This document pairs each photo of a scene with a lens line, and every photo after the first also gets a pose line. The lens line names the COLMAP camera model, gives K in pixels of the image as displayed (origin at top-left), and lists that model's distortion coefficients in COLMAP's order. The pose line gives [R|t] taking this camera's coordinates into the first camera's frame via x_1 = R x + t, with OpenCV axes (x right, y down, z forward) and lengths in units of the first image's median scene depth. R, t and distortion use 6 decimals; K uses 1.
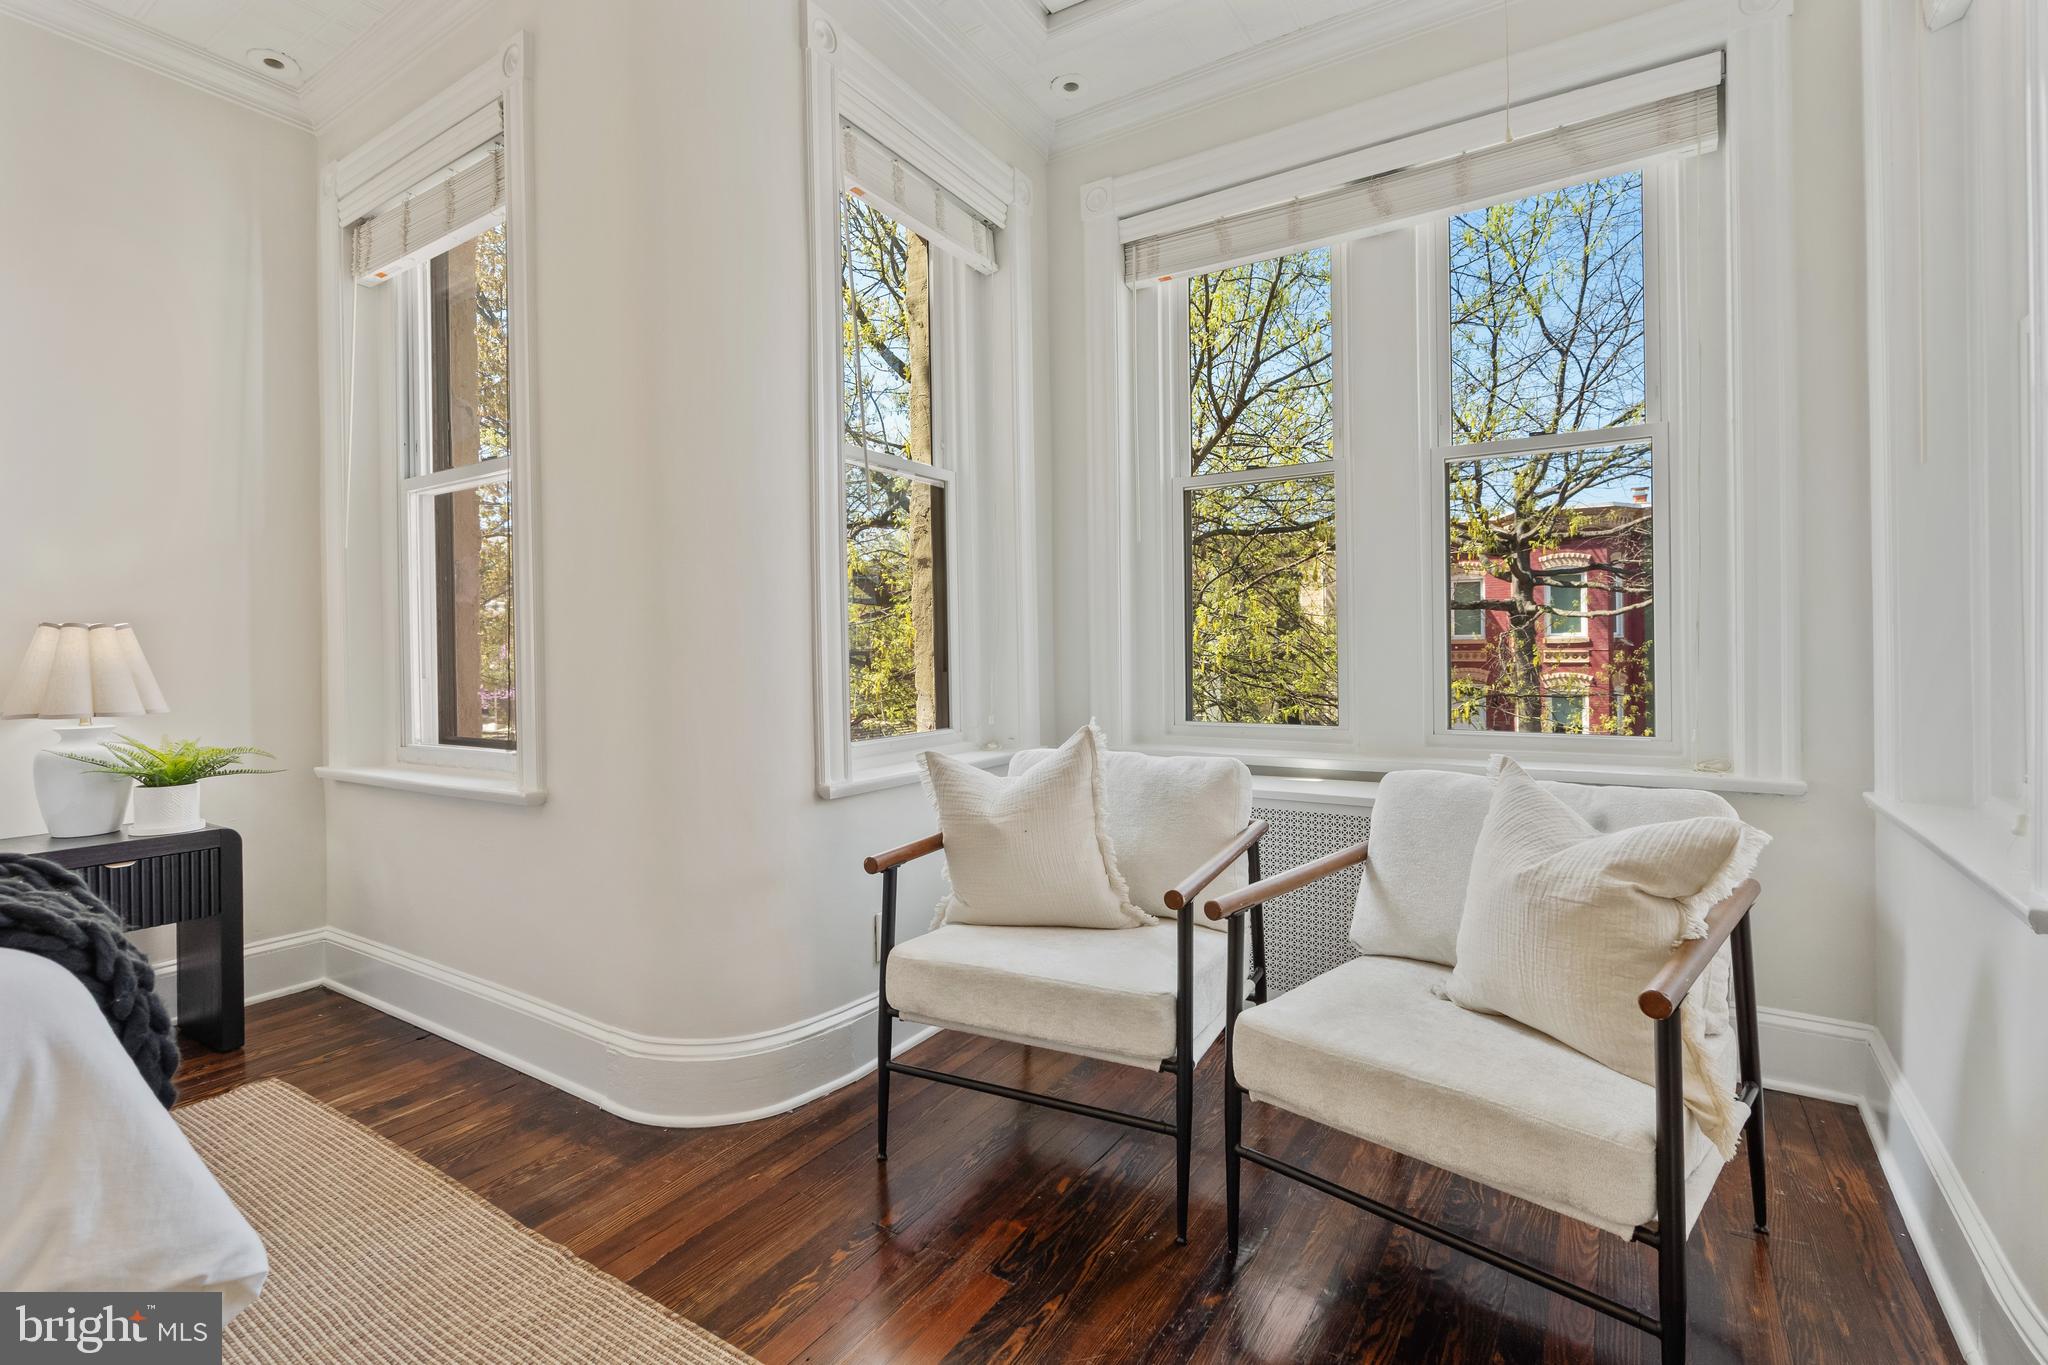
lens RADIAL K [[944.3, 0, 1024.0], [0, 944.3, 682.5], [0, 0, 1]] dist [-0.001482, 0.000815]
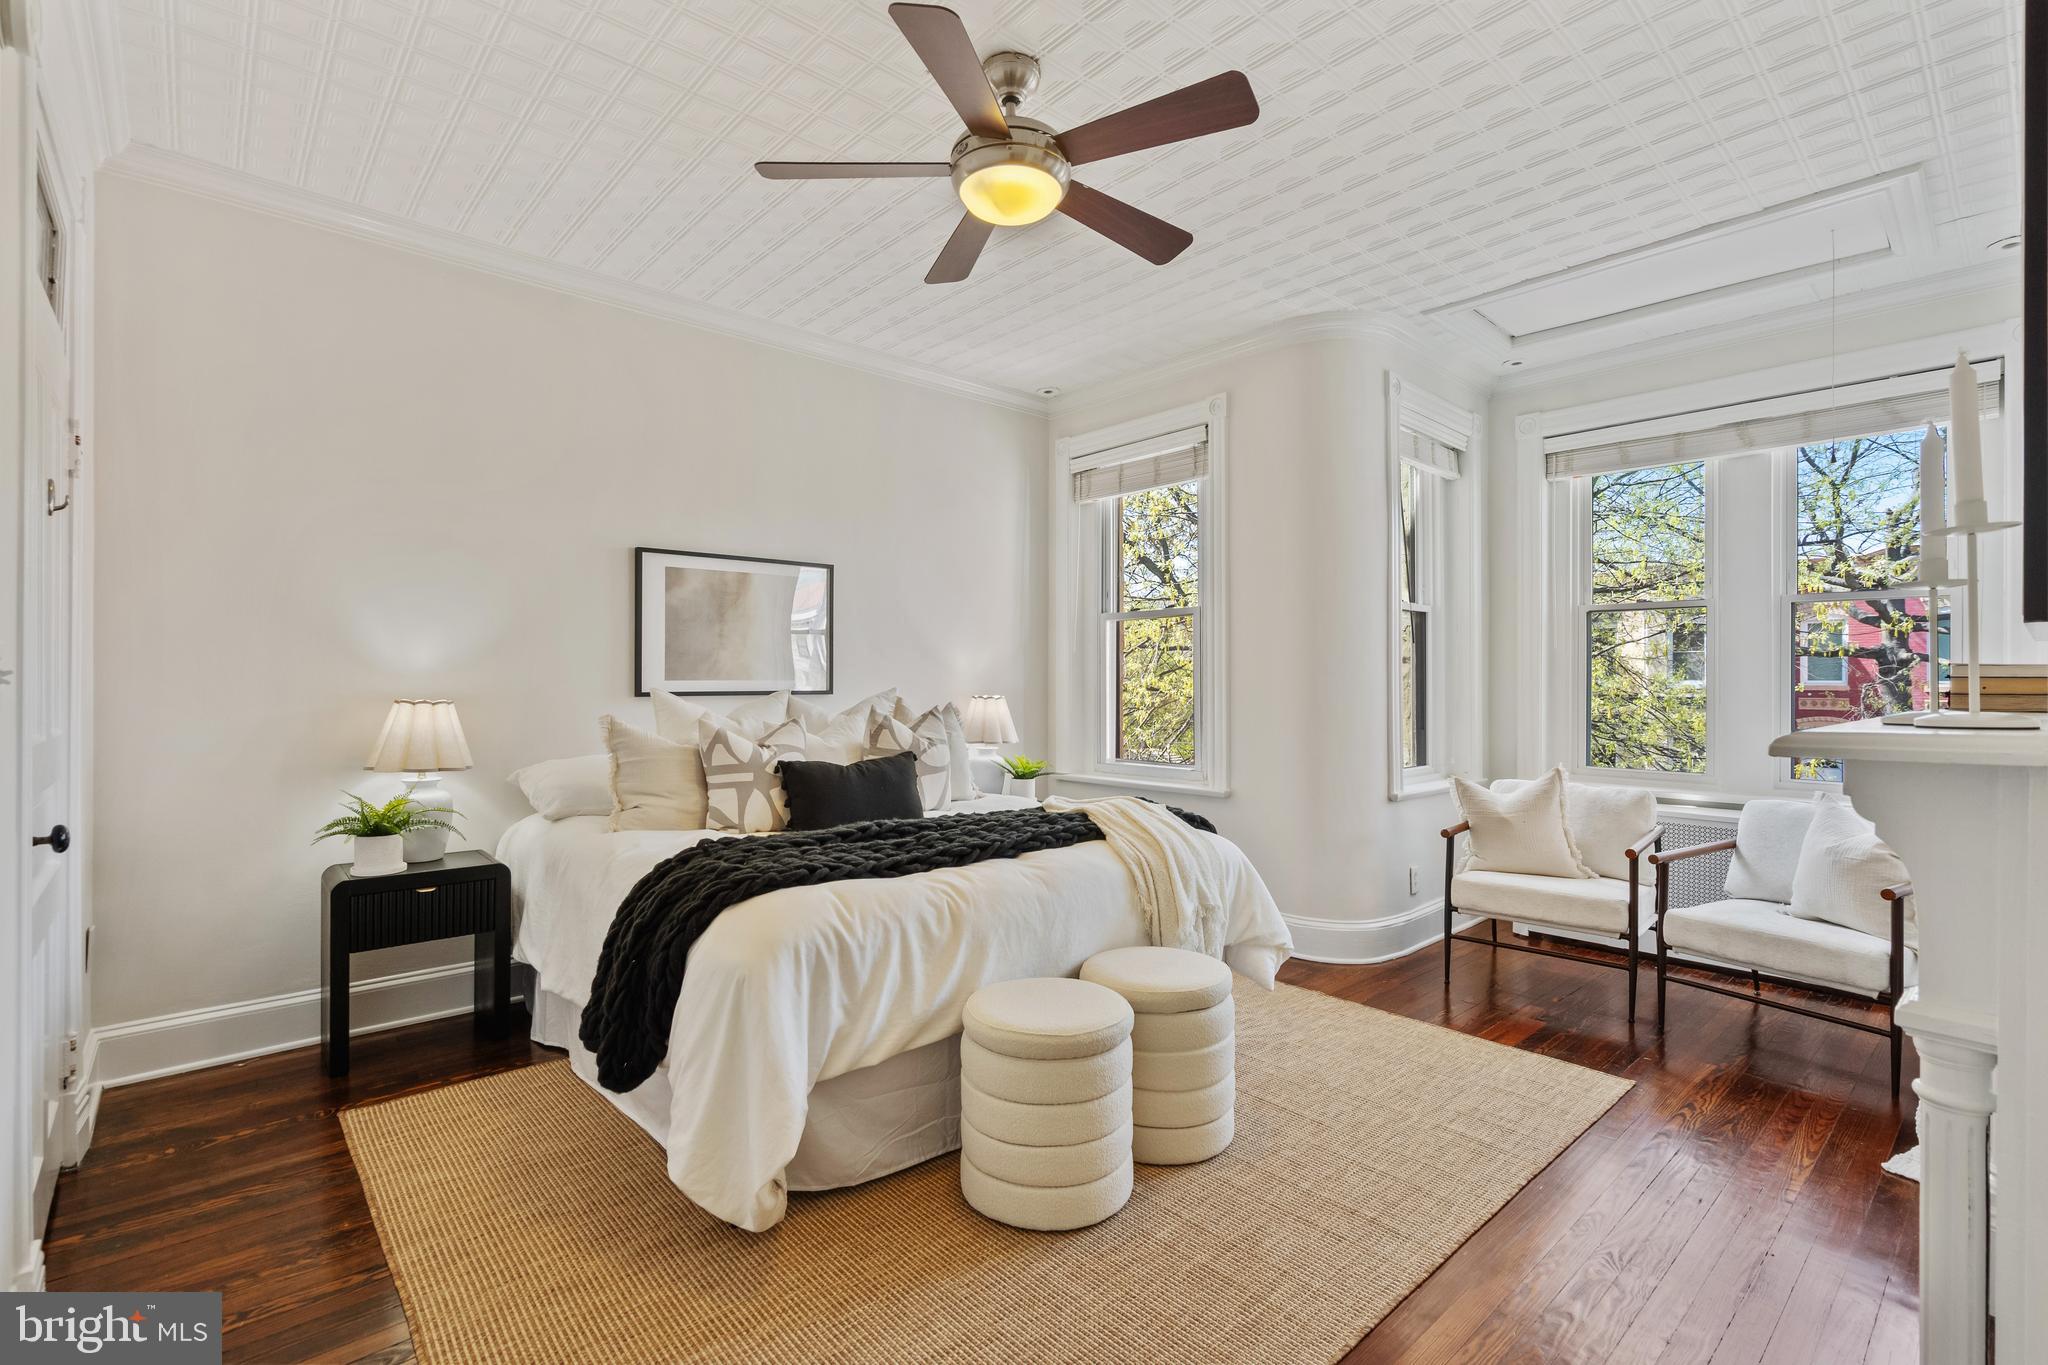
lens RADIAL K [[945.5, 0, 1030.1], [0, 945.5, 695.2], [0, 0, 1]] dist [0.023211, -0.007237]
pose [[0.967195, 0.020725, -0.253190, -0.434529], [-0.025135, 0.999583, -0.014194, -0.040421], [0.252790, 0.020092, 0.967313, -0.999442]]
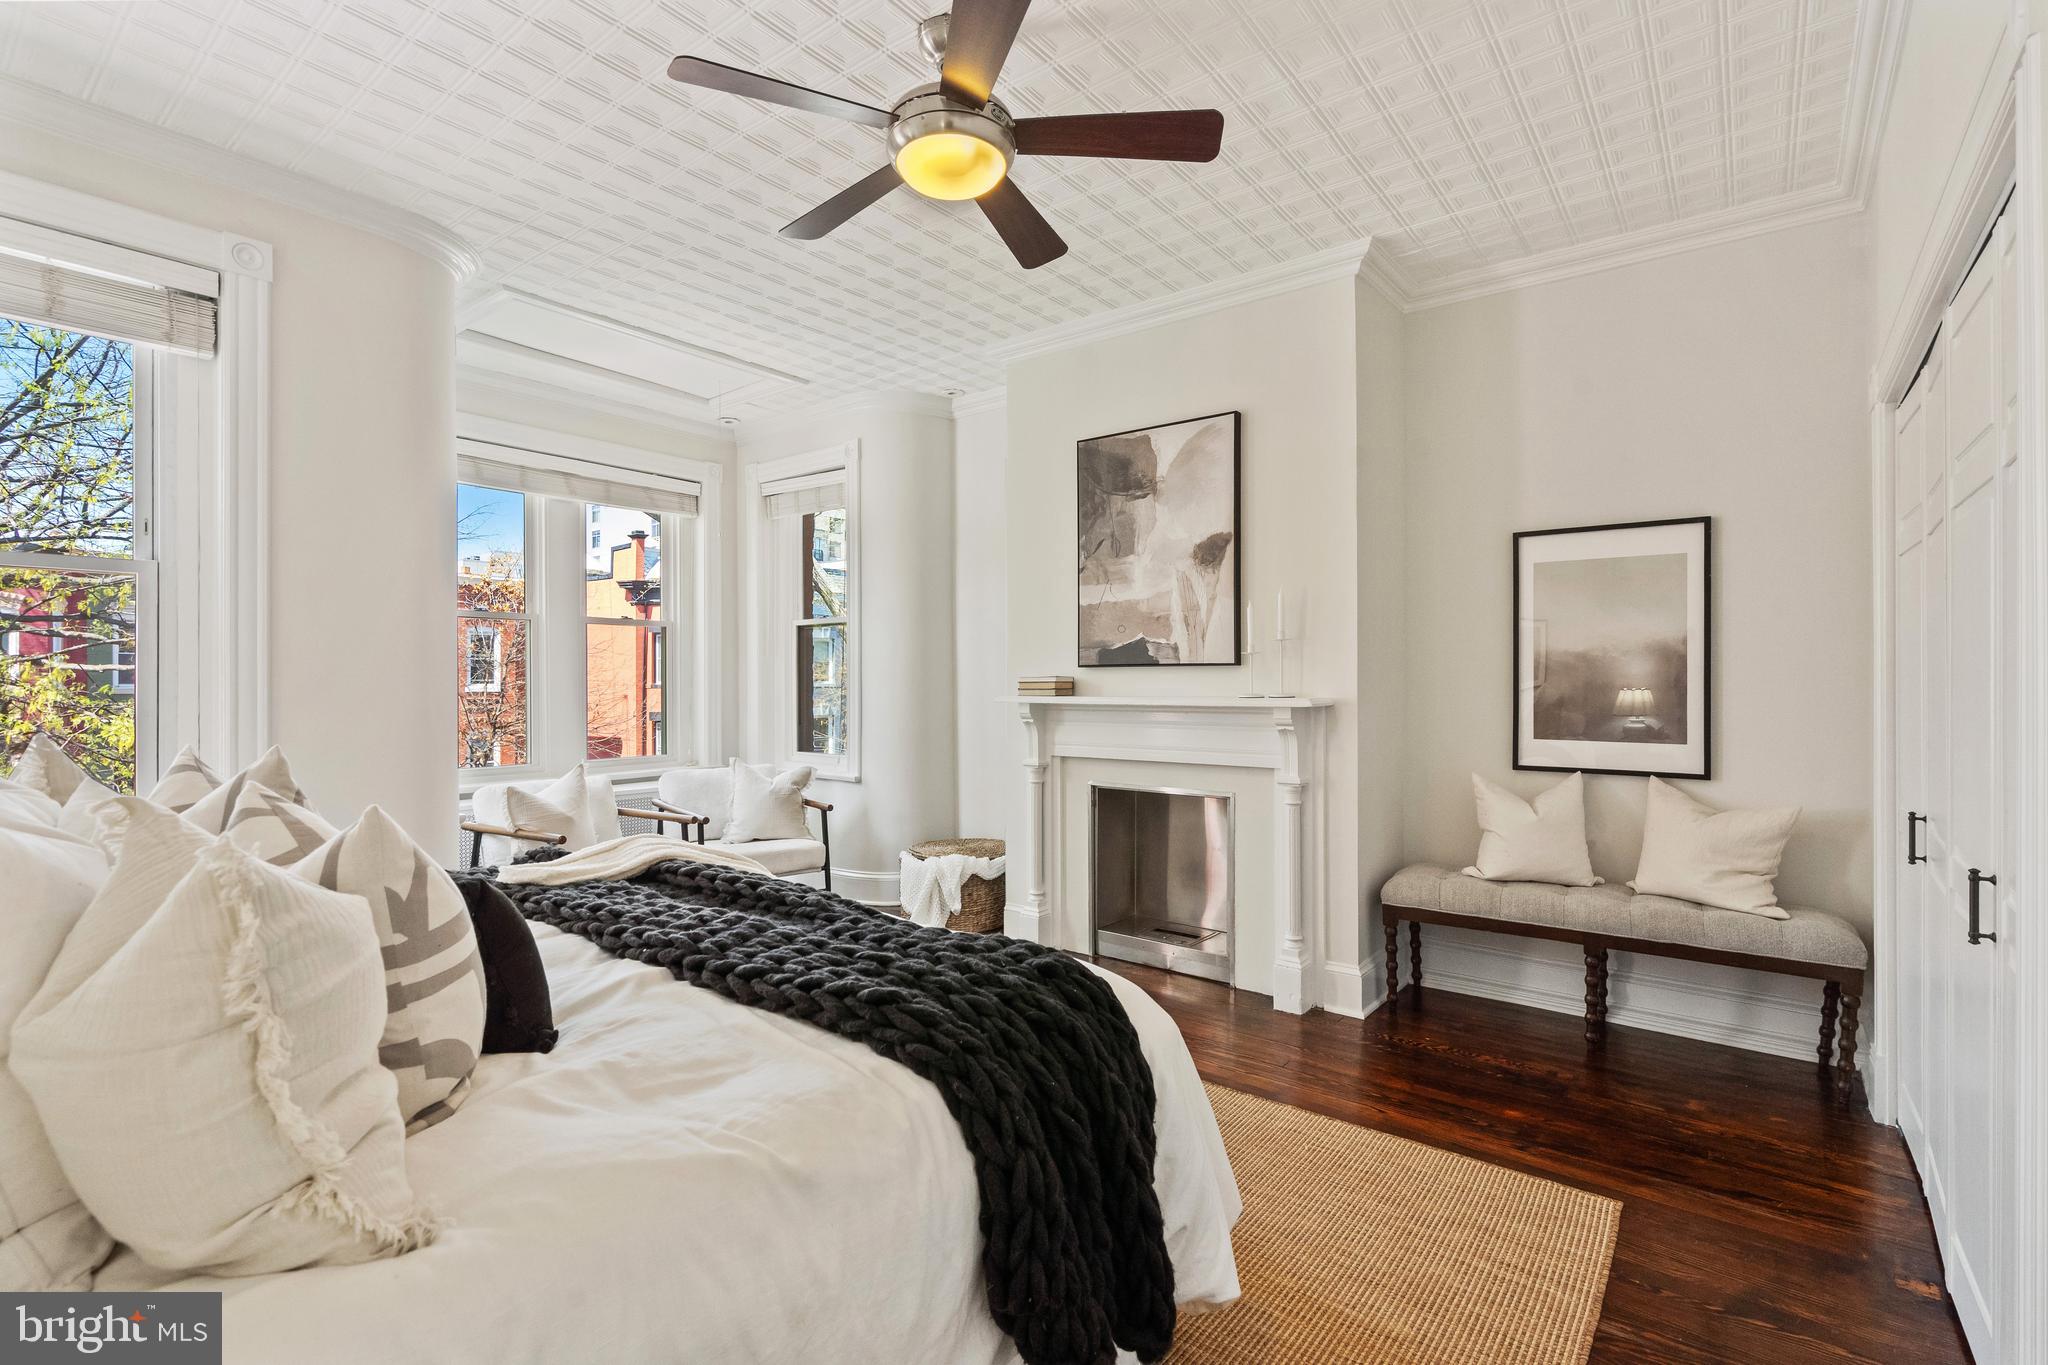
lens RADIAL K [[944.3, 0, 1024.0], [0, 944.3, 682.5], [0, 0, 1]] dist [-0.001482, 0.000815]
pose [[0.079114, 0.013908, 0.996769, -1.779811], [0.033631, 0.999296, -0.016612, -0.061198], [-0.996298, 0.034837, 0.078590, -0.064563]]
